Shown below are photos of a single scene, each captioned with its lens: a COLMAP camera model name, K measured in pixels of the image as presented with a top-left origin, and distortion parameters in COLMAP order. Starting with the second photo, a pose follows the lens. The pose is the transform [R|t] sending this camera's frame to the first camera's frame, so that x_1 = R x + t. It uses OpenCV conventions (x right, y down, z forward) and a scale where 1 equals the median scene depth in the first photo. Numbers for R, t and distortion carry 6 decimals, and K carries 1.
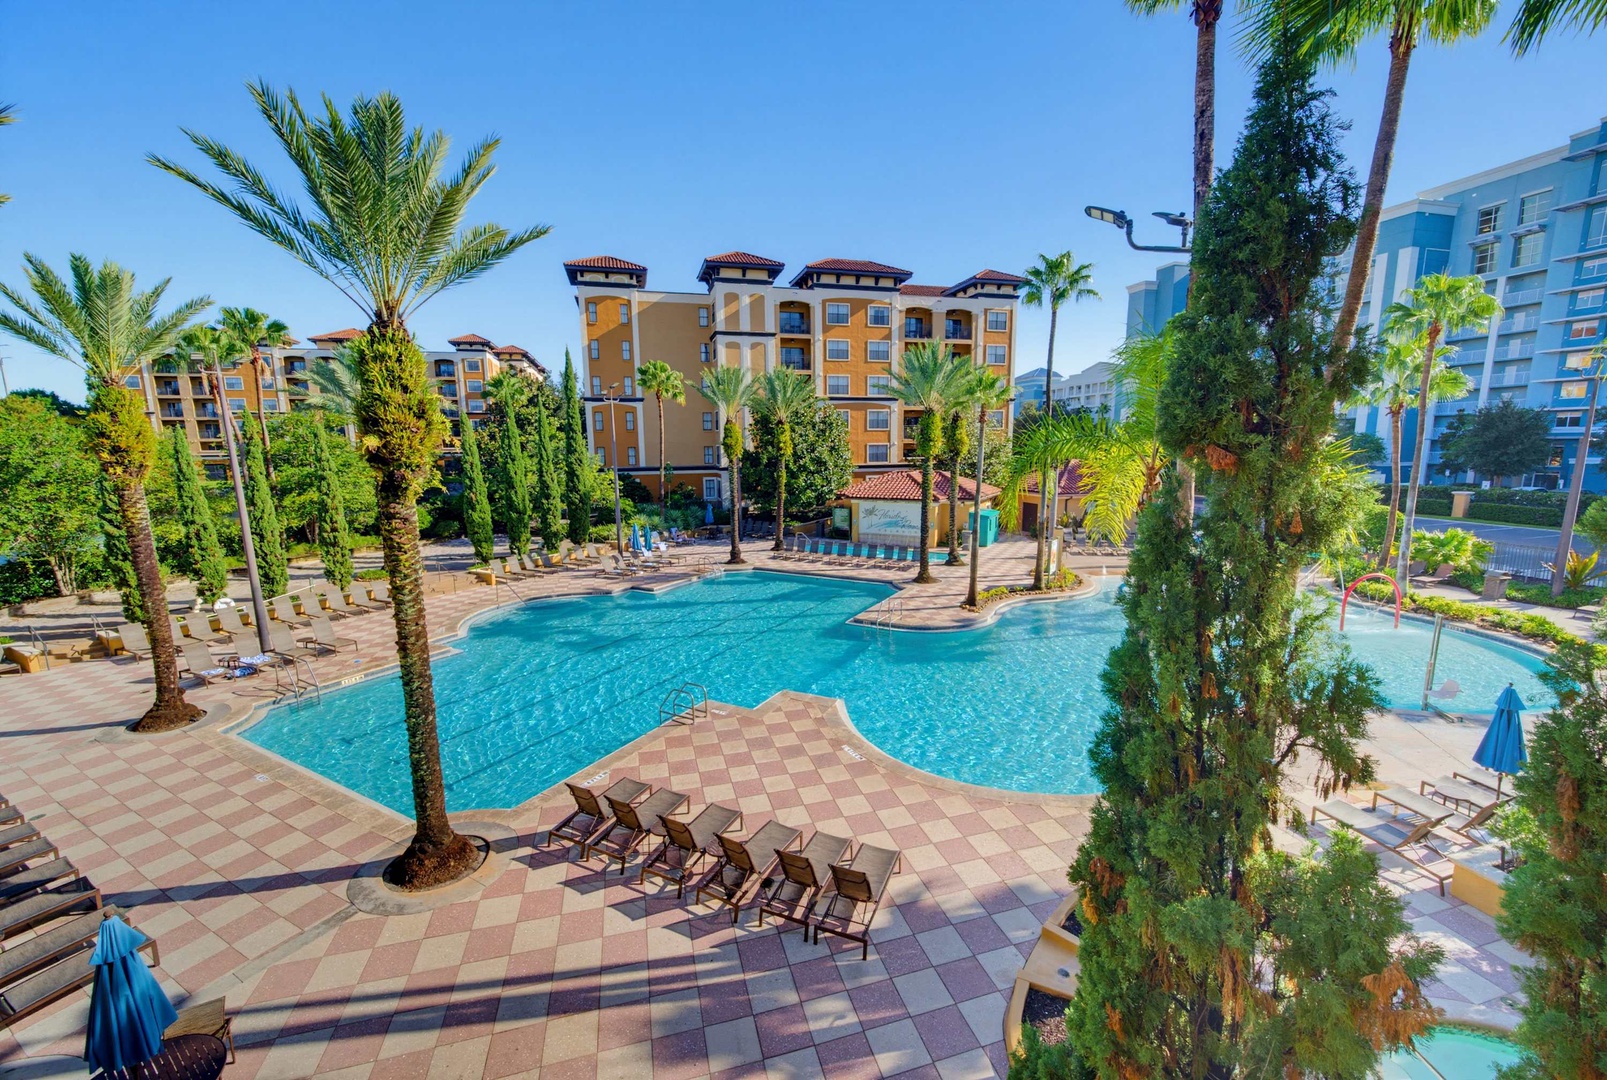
lens RADIAL K [[656.5, 0, 803.5], [0, 656.5, 540.0], [0, 0, 1]] dist [-0.001842, -0.000208]
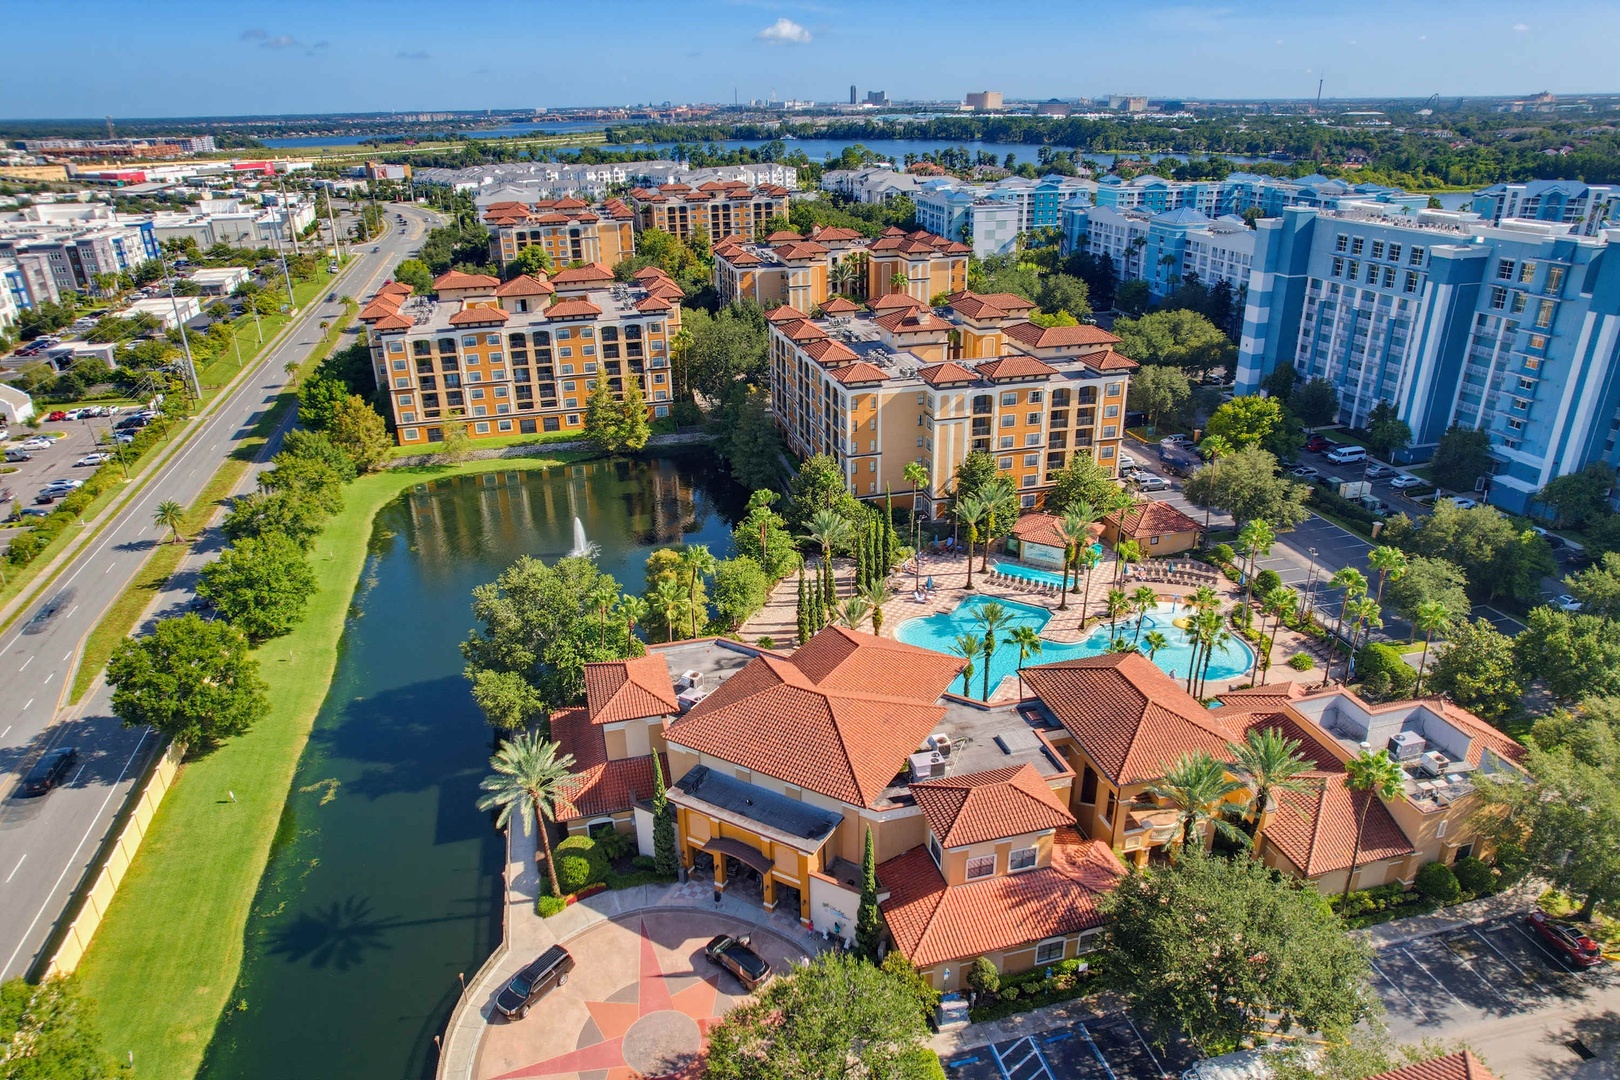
lens RADIAL K [[1020.9, 0, 810.0], [0, 1020.9, 540.0], [0, 0, 1]] dist [-0.012885, -0.000004]
pose [[0.999887, 0.002843, -0.014774, -0.384933], [0.000712, 0.971941, 0.235222, -0.592817], [0.015028, -0.235206, 0.971829, -1.442445]]
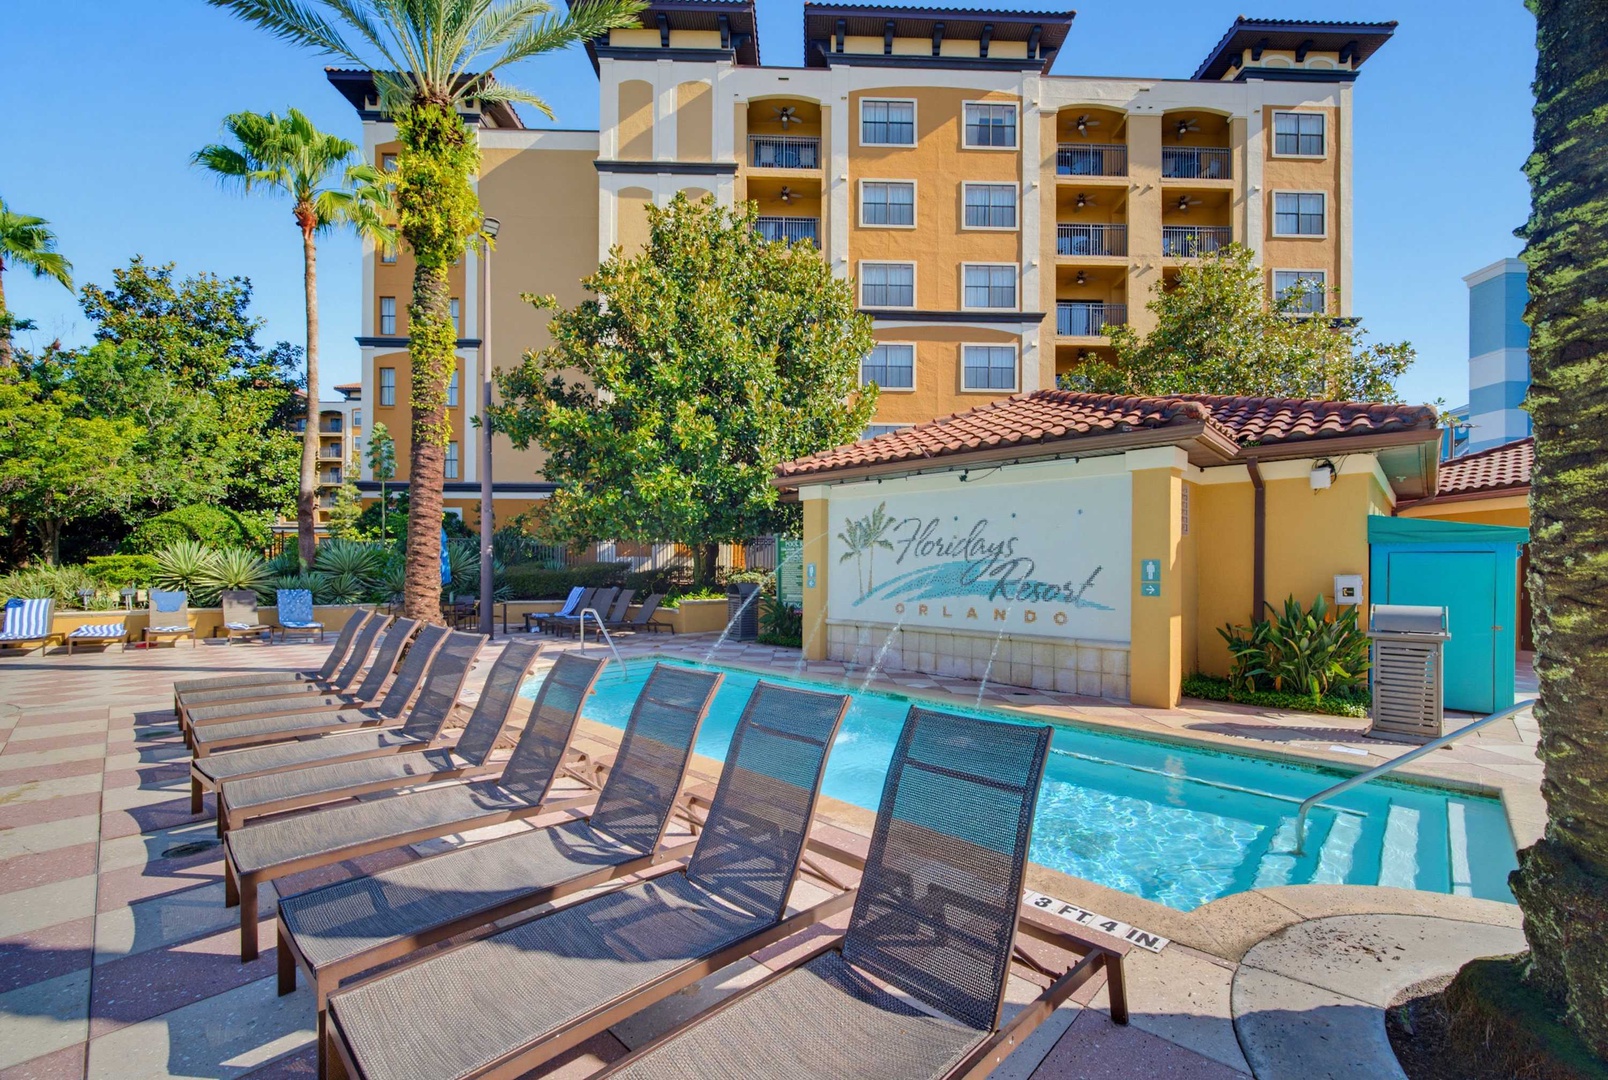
lens RADIAL K [[731.8, 0, 804.0], [0, 731.8, 540.0], [0, 0, 1]] dist [0.000768, -0.000031]
pose [[0.973863, 0.009028, -0.226956, 0.109823], [-0.047716, 0.985044, -0.165564, 0.004079], [0.222067, 0.172066, 0.959729, 0.580534]]
